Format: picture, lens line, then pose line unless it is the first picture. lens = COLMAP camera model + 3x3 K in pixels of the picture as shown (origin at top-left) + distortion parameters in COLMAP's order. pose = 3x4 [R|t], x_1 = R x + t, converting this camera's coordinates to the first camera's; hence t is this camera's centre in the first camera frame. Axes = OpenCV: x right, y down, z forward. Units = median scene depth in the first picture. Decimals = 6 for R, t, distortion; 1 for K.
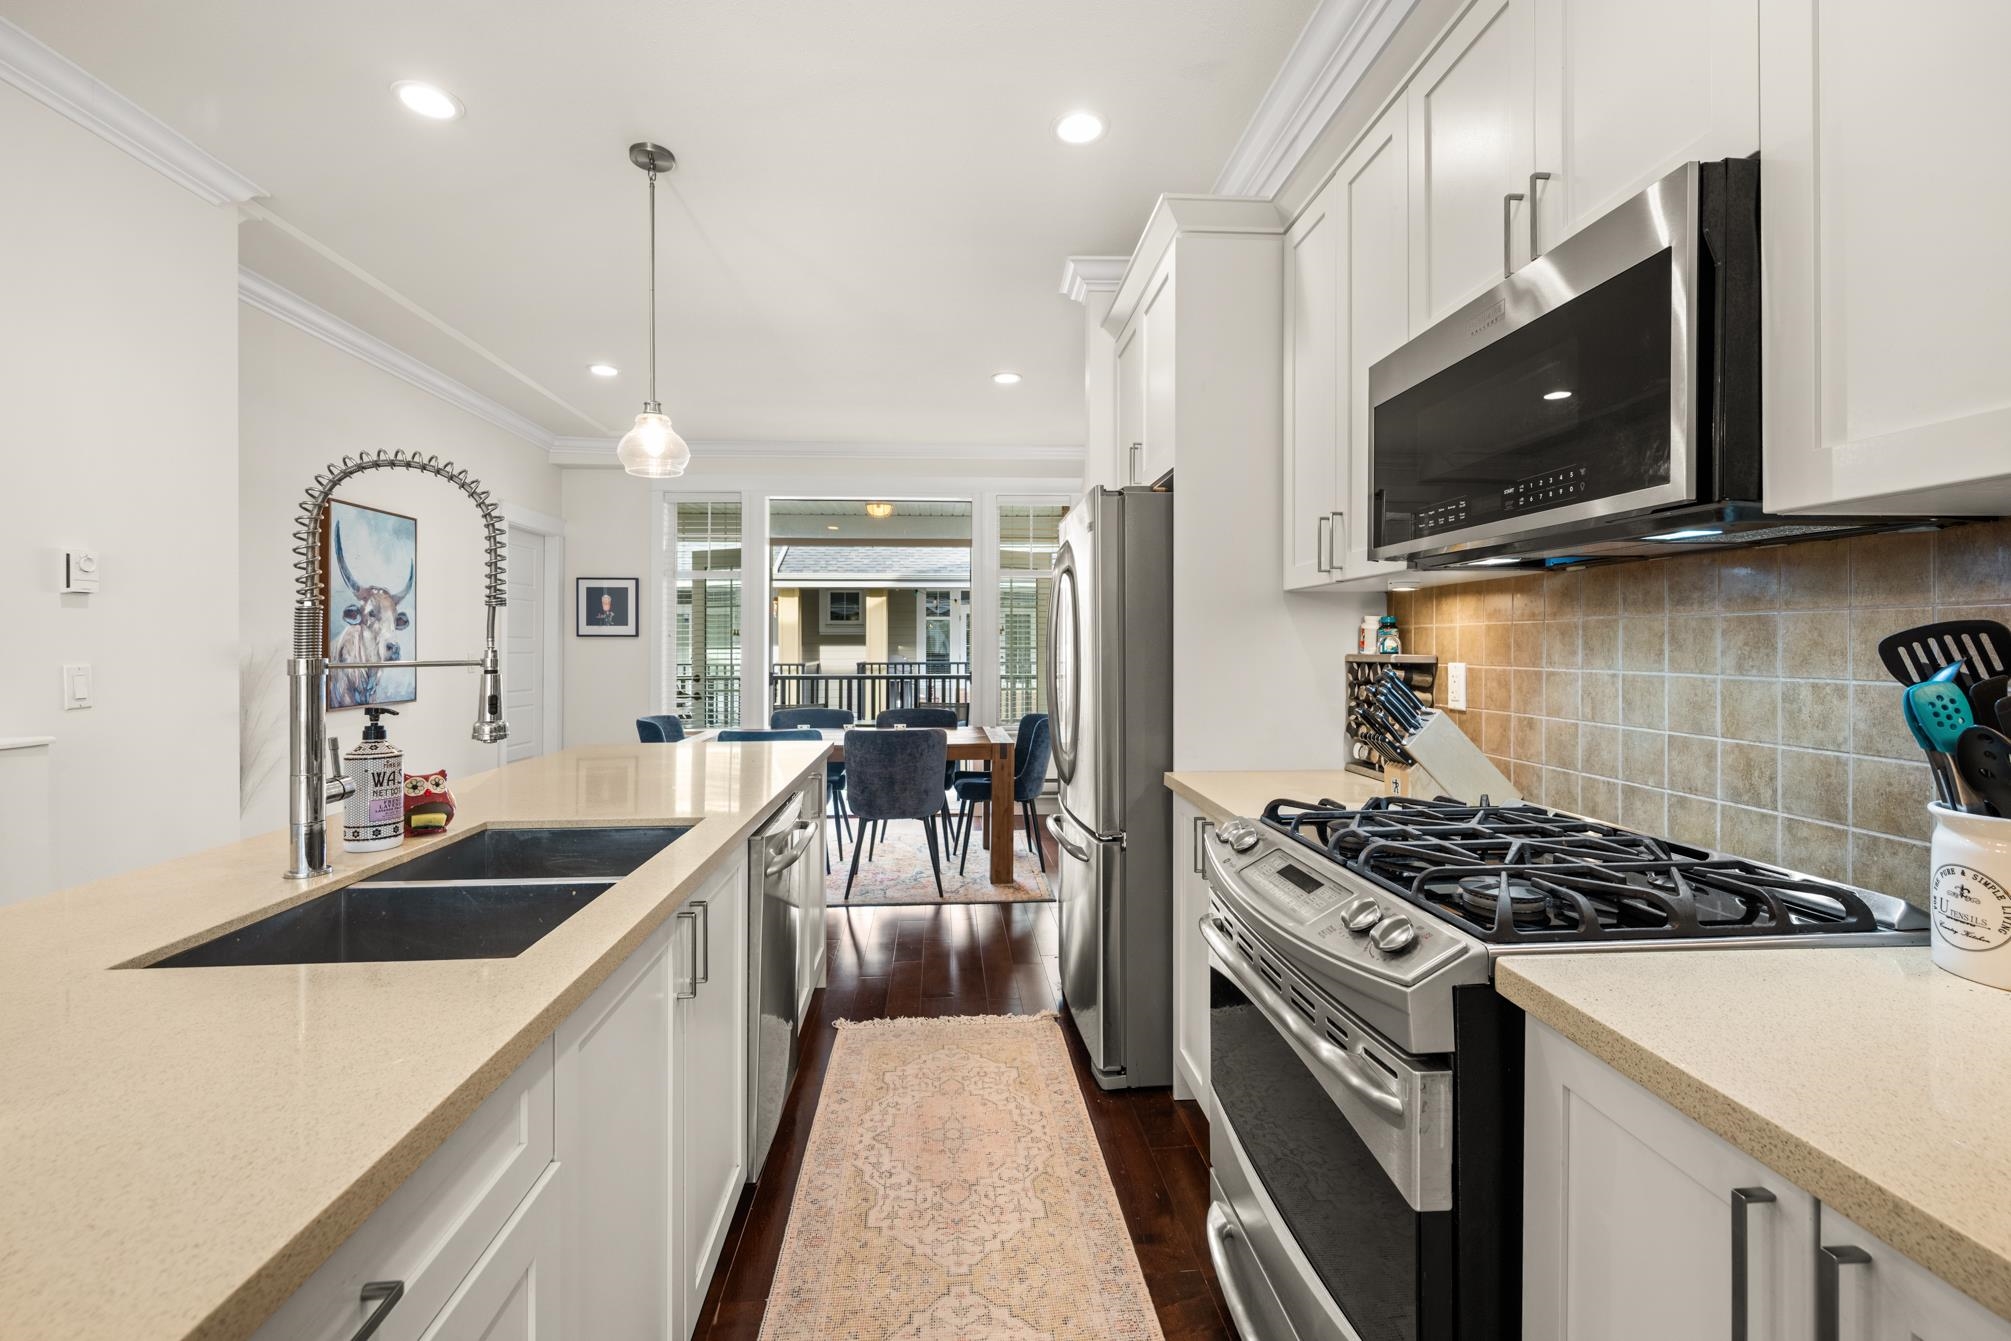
lens RADIAL K [[825.3, 0, 1043.6], [0, 825.3, 649.6], [0, 0, 1]] dist [-0.001039, 0.001017]
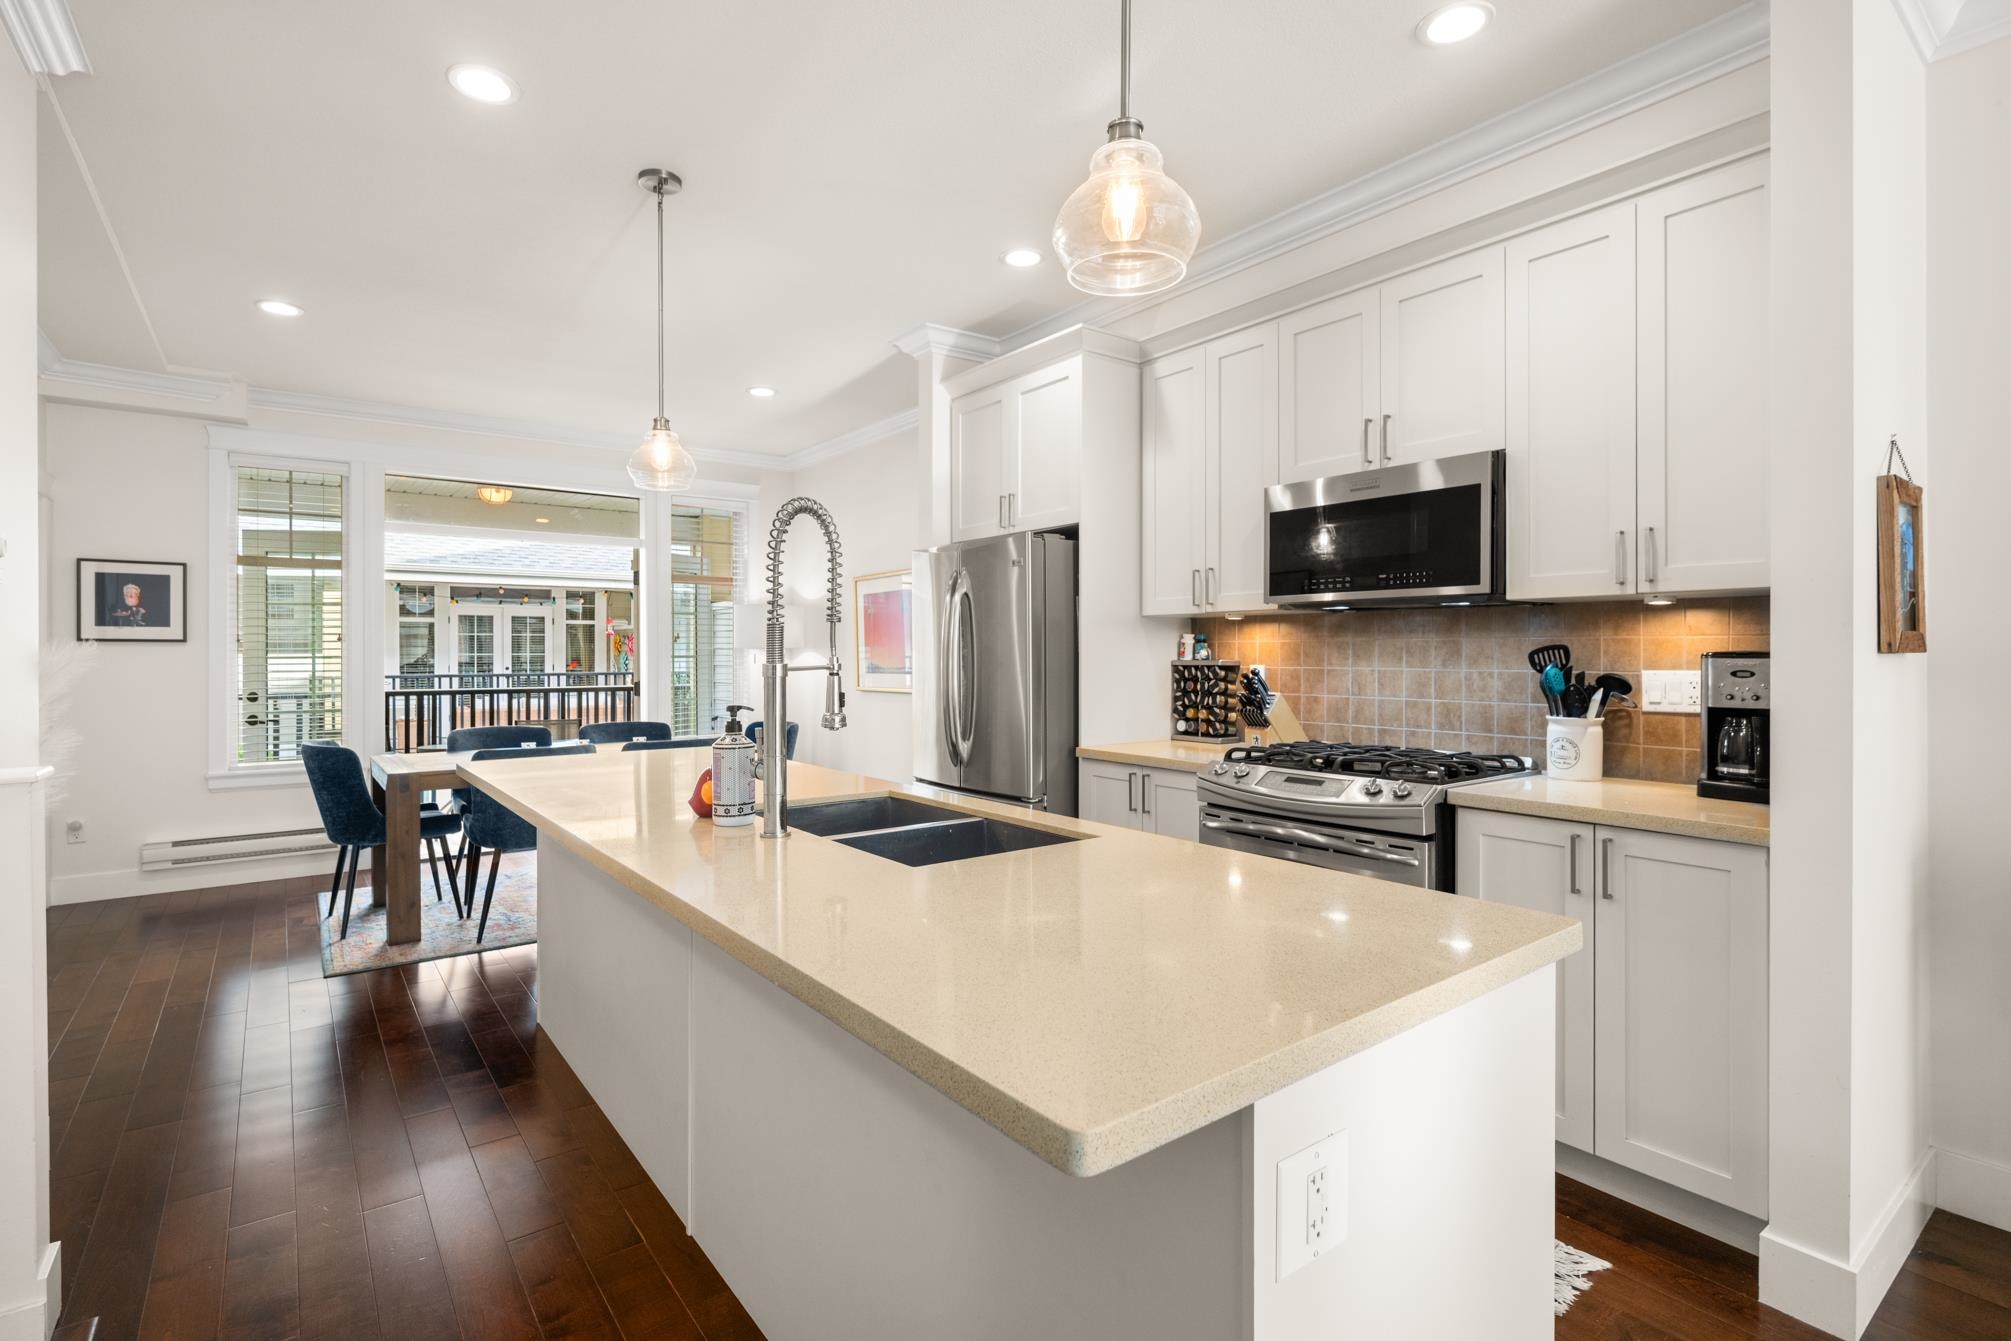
lens RADIAL K [[884.7, 0, 1012.4], [0, 884.7, 661.1], [0, 0, 1]] dist [0.008800, -0.000307]
pose [[0.851241, -0.003321, 0.524764, -0.772647], [0.002087, 0.999993, 0.002944, 0.002060], [-0.524771, -0.001411, 0.851243, -0.204258]]
